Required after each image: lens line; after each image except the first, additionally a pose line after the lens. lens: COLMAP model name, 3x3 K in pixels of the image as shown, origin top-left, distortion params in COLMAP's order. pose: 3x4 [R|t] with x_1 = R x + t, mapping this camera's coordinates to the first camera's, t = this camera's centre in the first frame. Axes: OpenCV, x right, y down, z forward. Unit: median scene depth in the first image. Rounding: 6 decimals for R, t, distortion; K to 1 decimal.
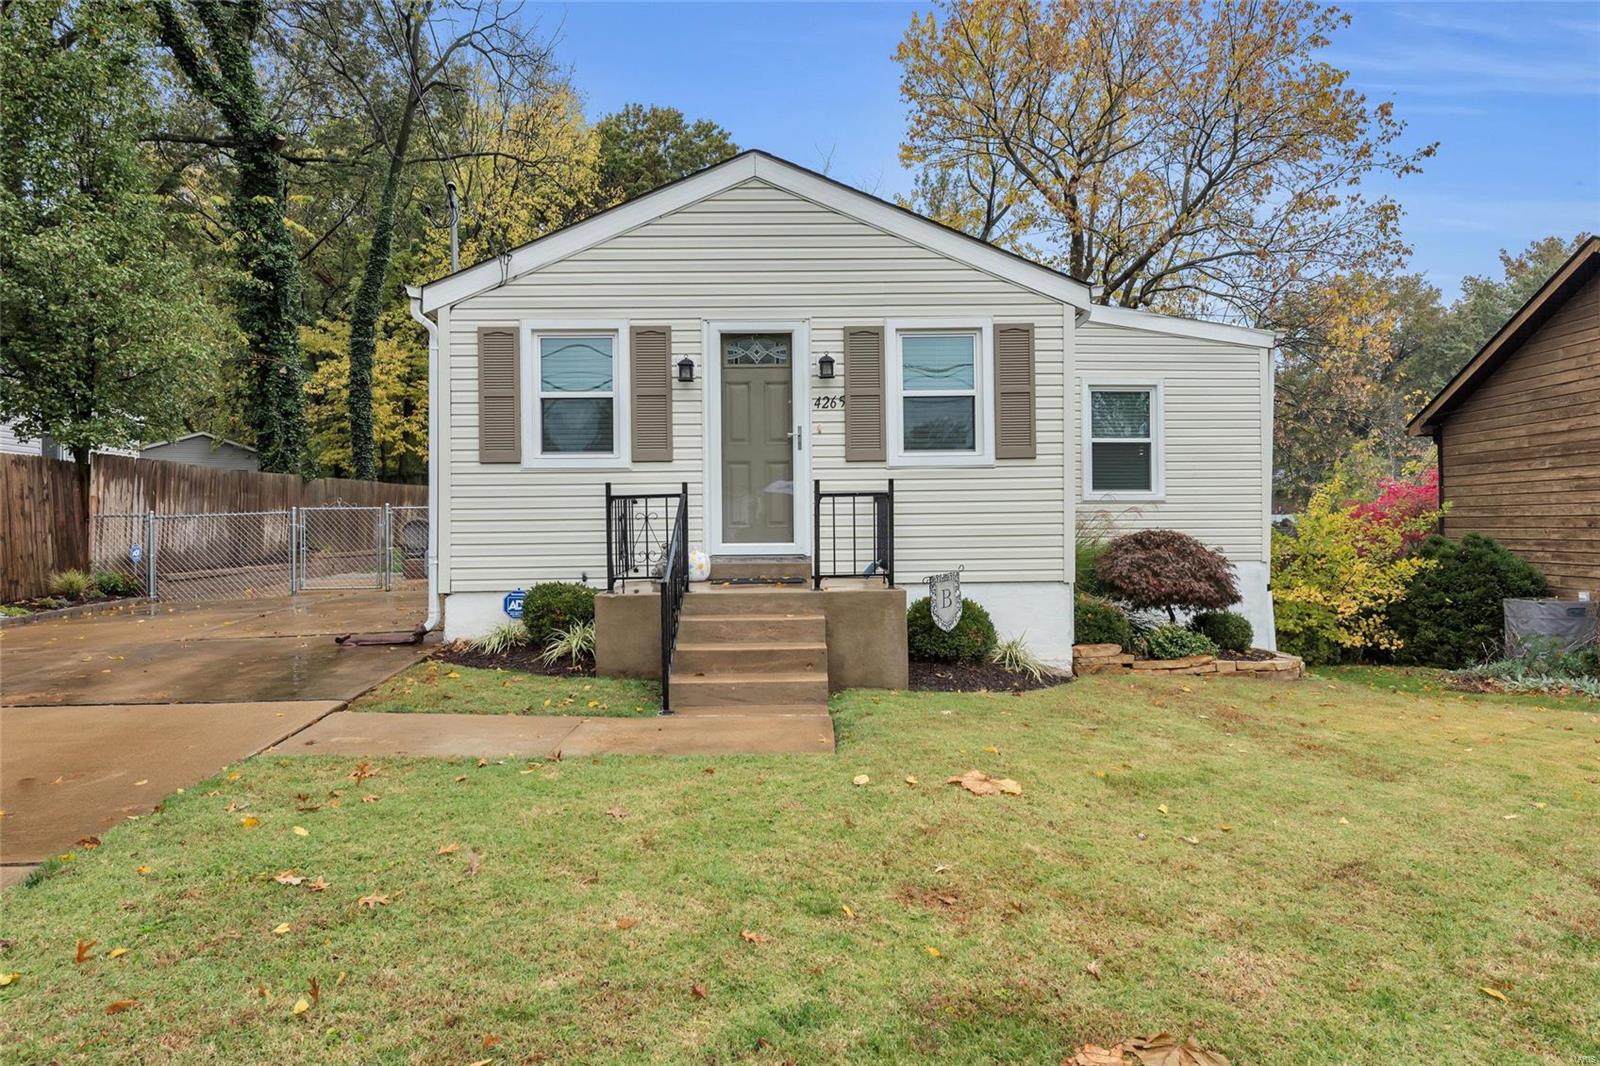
lens RADIAL K [[924.8, 0, 800.0], [0, 924.8, 533.0], [0, 0, 1]] dist [0.013884, 0.000666]
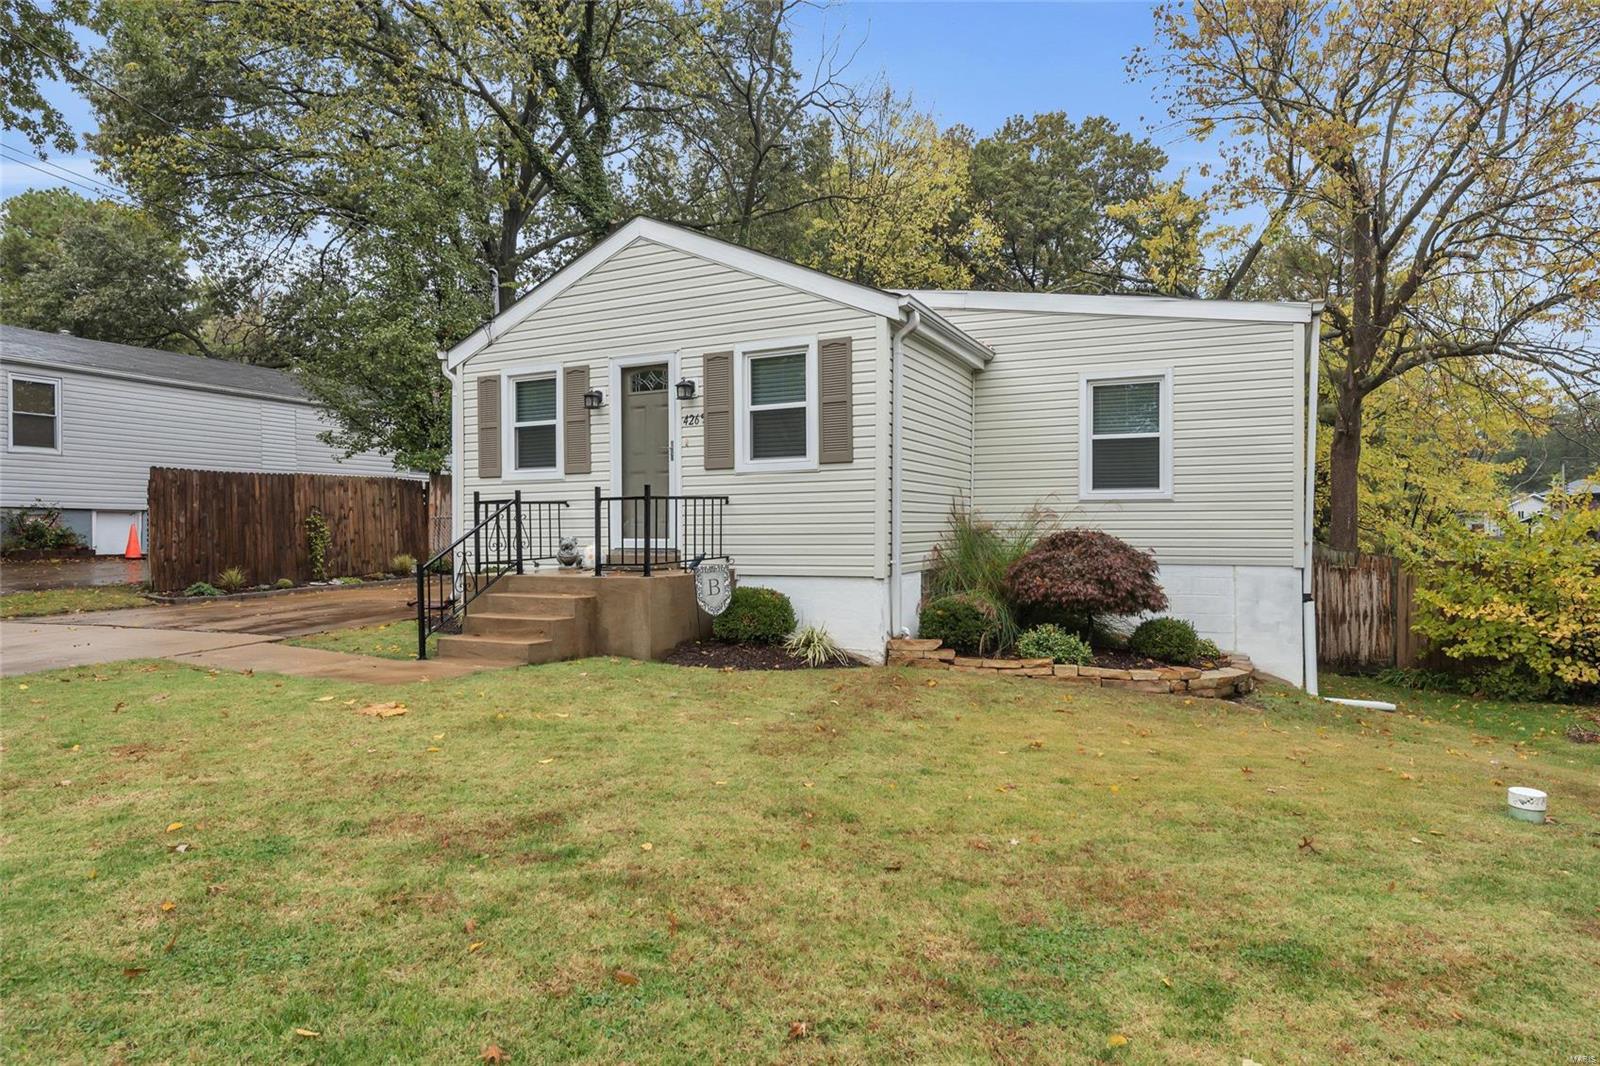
lens RADIAL K [[899.0, 0, 800.7], [0, 899.0, 544.1], [0, 0, 1]] dist [0.003099, 0.000069]
pose [[0.892270, 0.011584, -0.451353, 0.668758], [-0.006840, 0.999903, 0.012139, 0.002271], [0.451450, -0.007744, 0.892263, 0.040145]]
